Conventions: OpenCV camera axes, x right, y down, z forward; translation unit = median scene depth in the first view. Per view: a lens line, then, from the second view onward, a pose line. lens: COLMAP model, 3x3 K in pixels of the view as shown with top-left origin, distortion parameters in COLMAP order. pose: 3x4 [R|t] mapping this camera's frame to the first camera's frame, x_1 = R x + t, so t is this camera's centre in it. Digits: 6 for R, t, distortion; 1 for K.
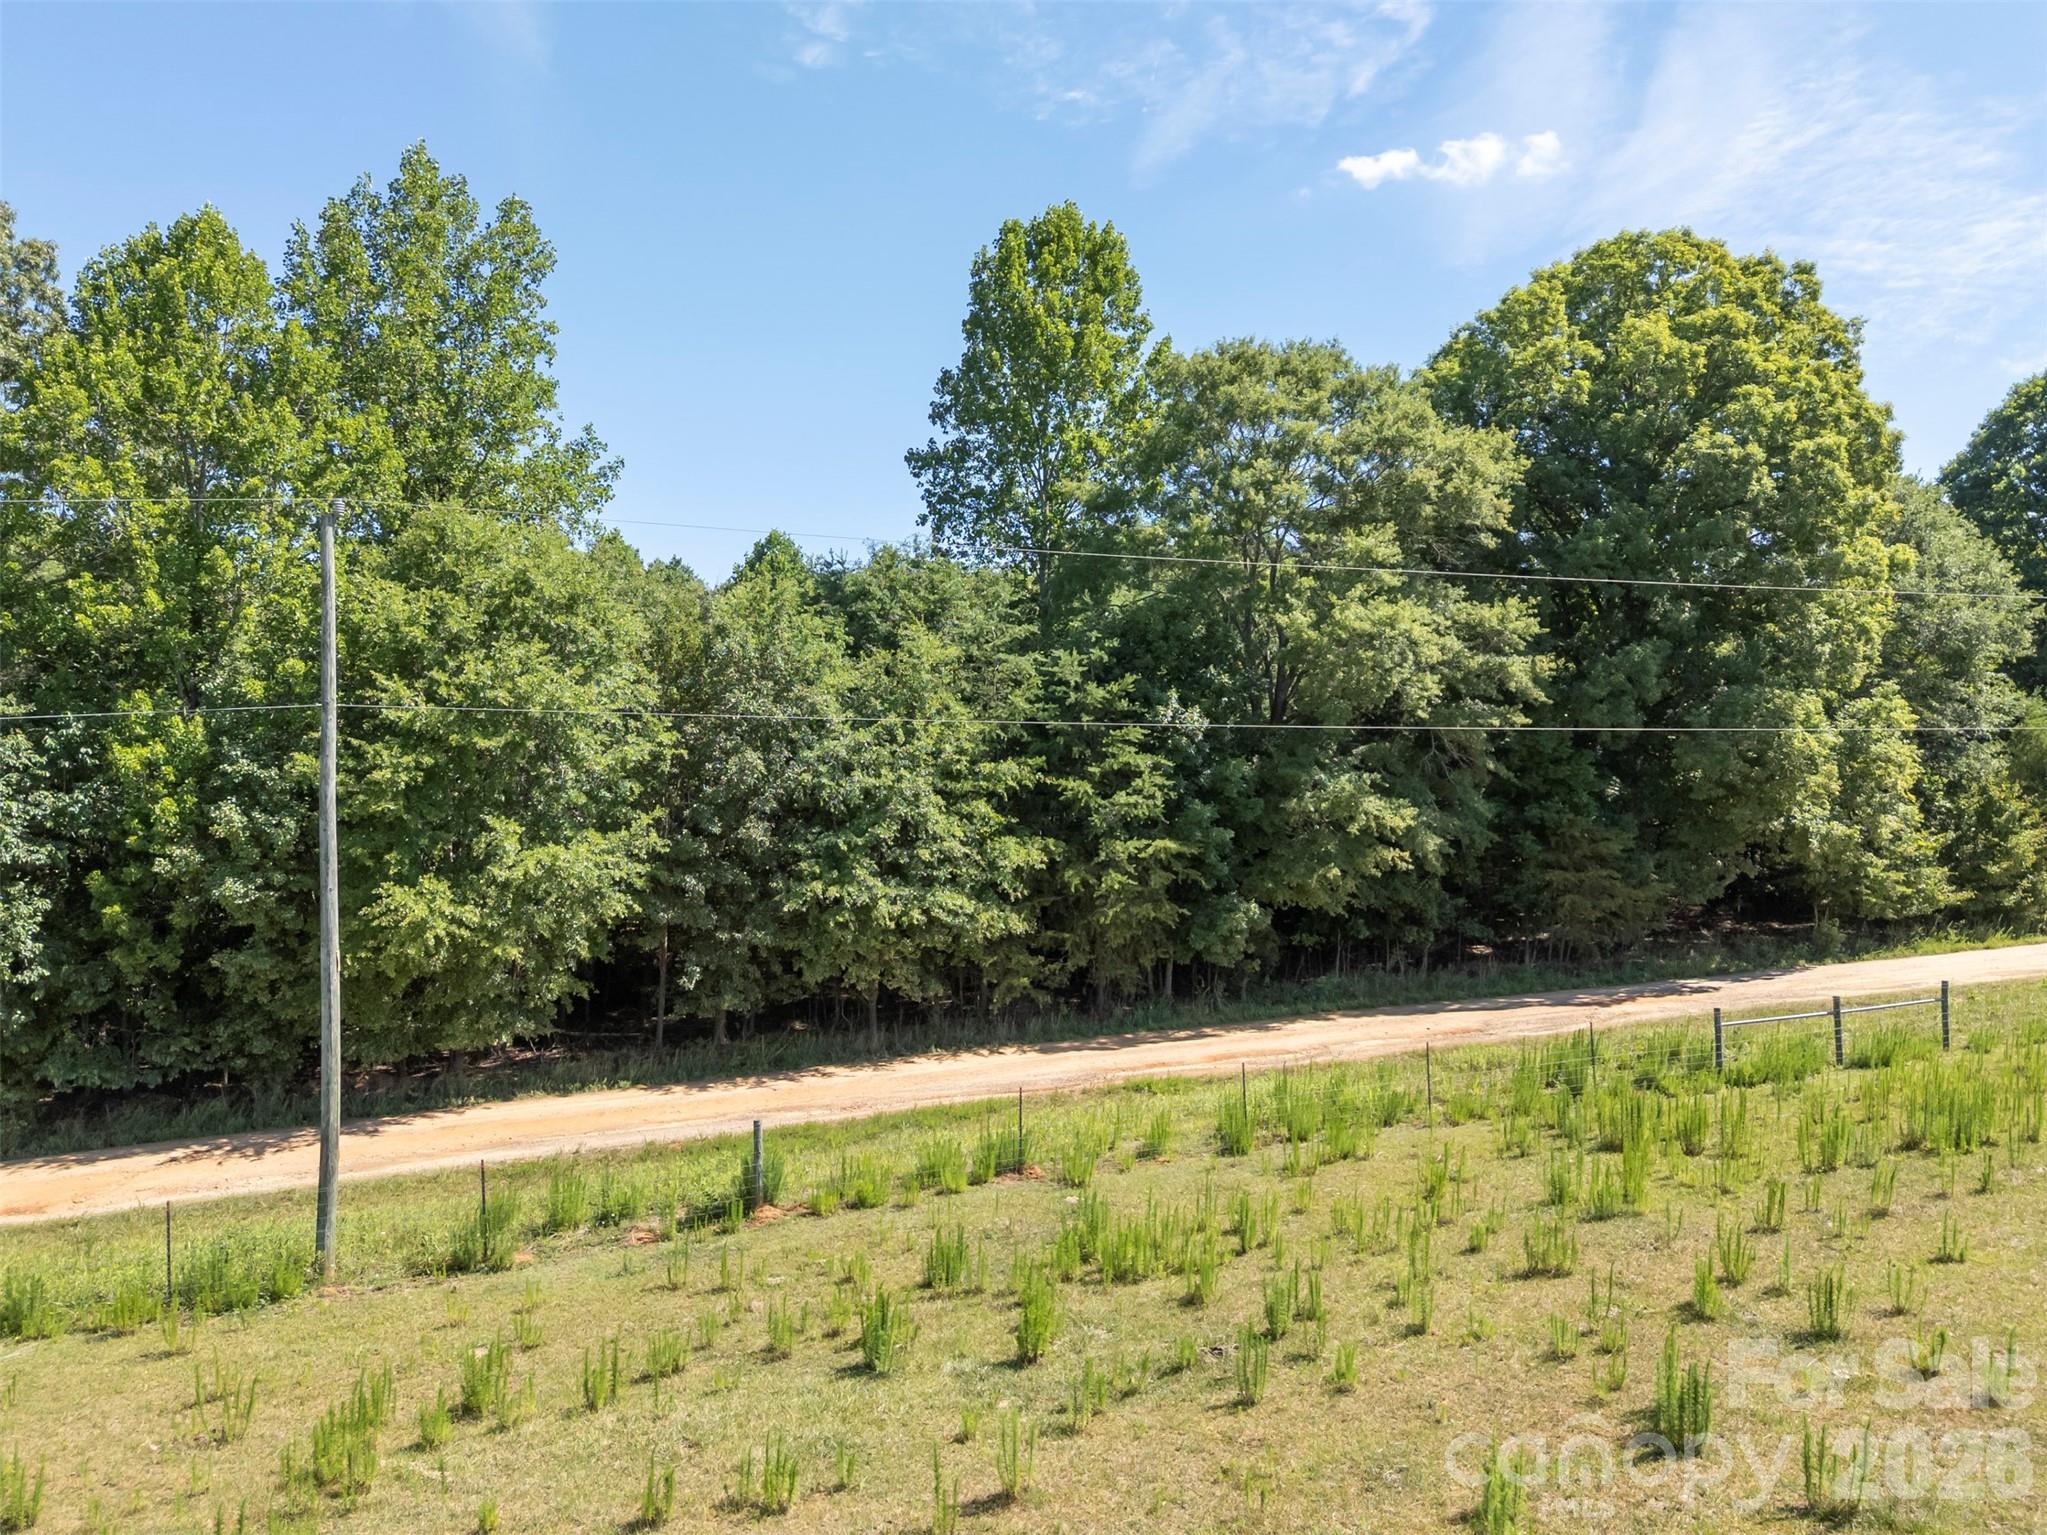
lens RADIAL K [[1501.2, 0, 1022.5], [0, 1501.2, 770.9], [0, 0, 1]] dist [0.084830, -0.058826]
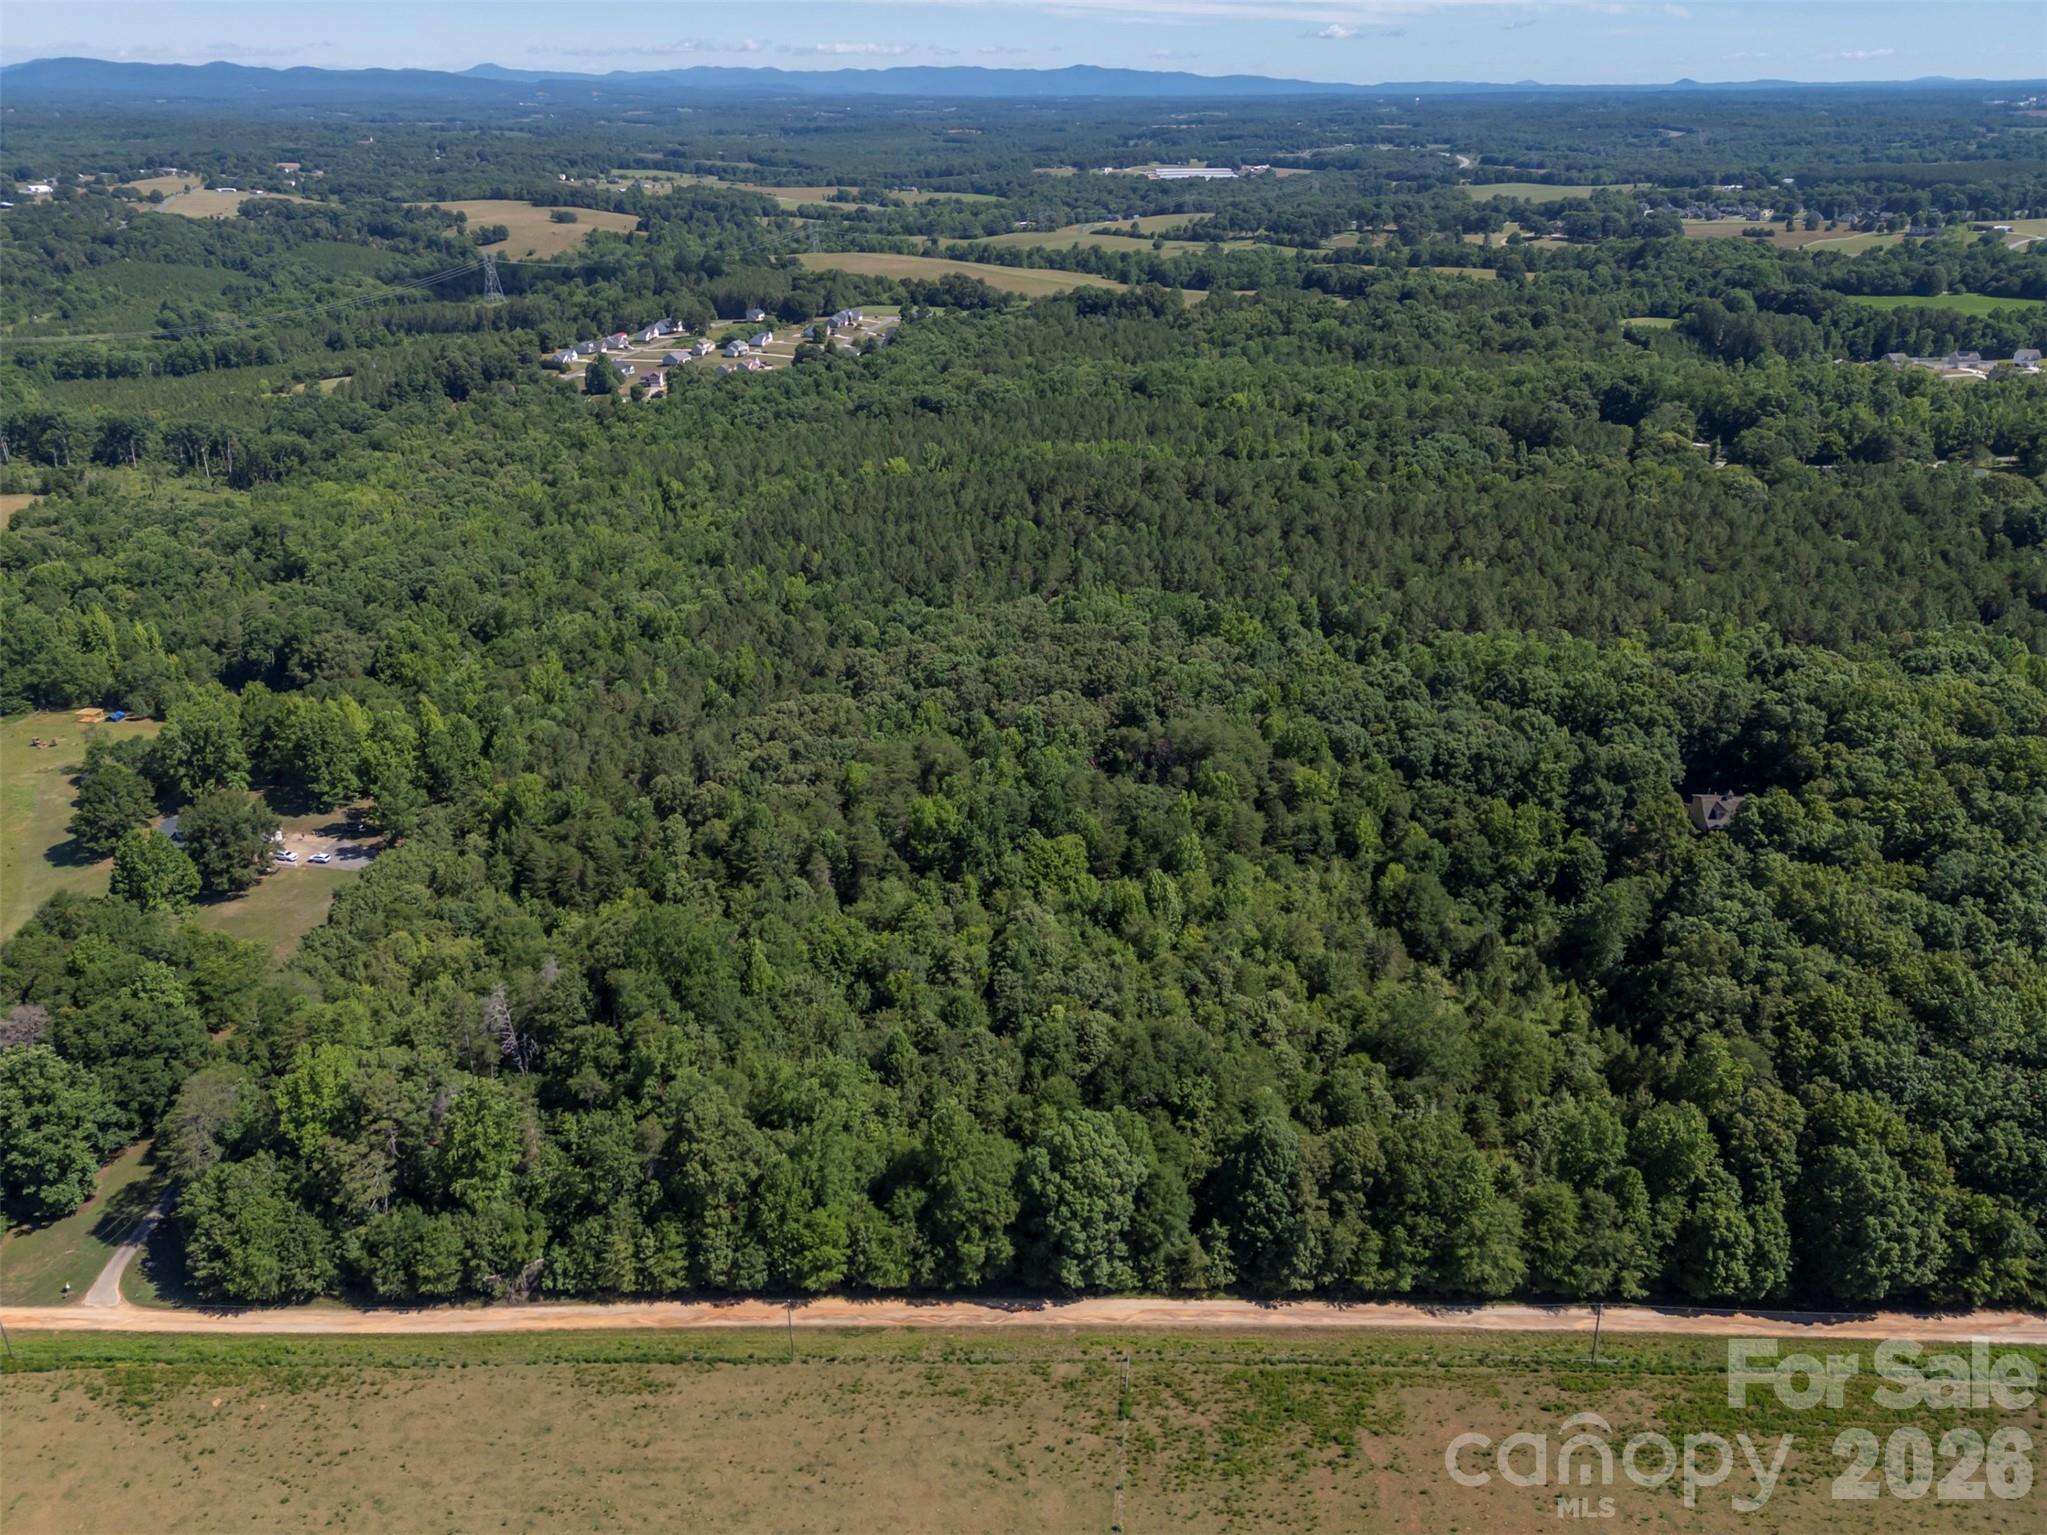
lens RADIAL K [[1501.2, 0, 1027.3], [0, 1501.2, 764.4], [0, 0, 1]] dist [0.084830, -0.058826]
pose [[0.918330, 0.162797, -0.360788, 1.999309], [0.000216, 0.911297, 0.411749, -3.733160], [0.395816, -0.378199, 0.836836, -2.680966]]
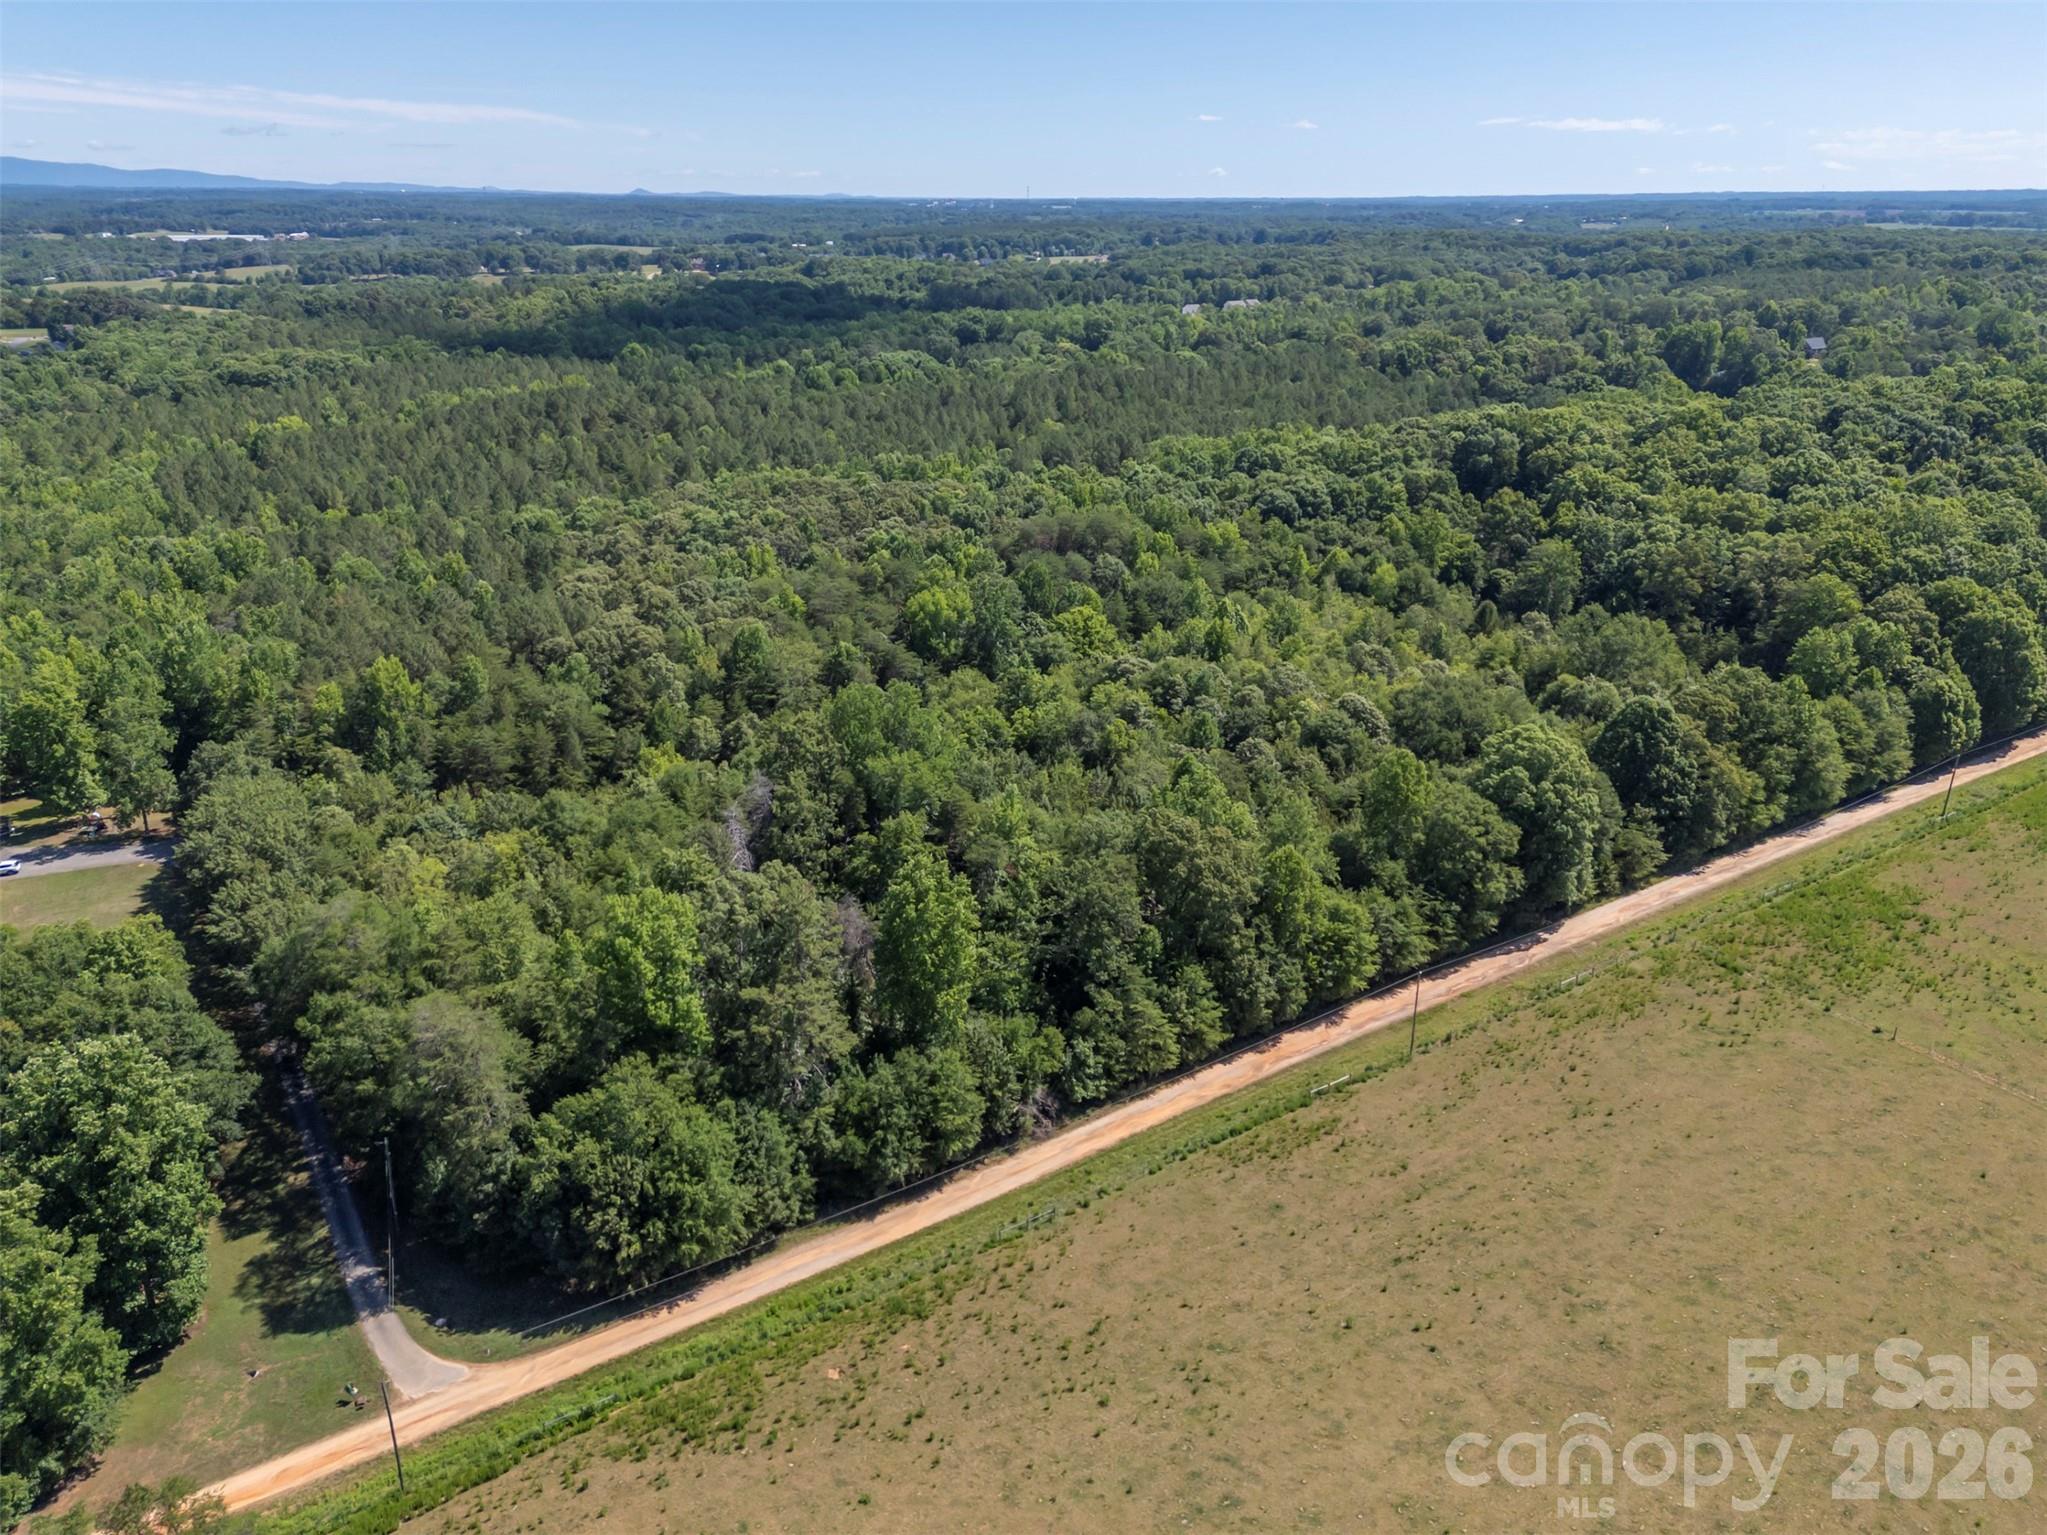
lens RADIAL K [[1501.2, 0, 1025.6], [0, 1501.2, 769.0], [0, 0, 1]] dist [0.084830, -0.058826]
pose [[0.980157, -0.072819, 0.184365, -1.971550], [0.000340, 0.930698, 0.365789, -2.083149], [-0.198225, -0.358468, 0.912254, -2.793227]]
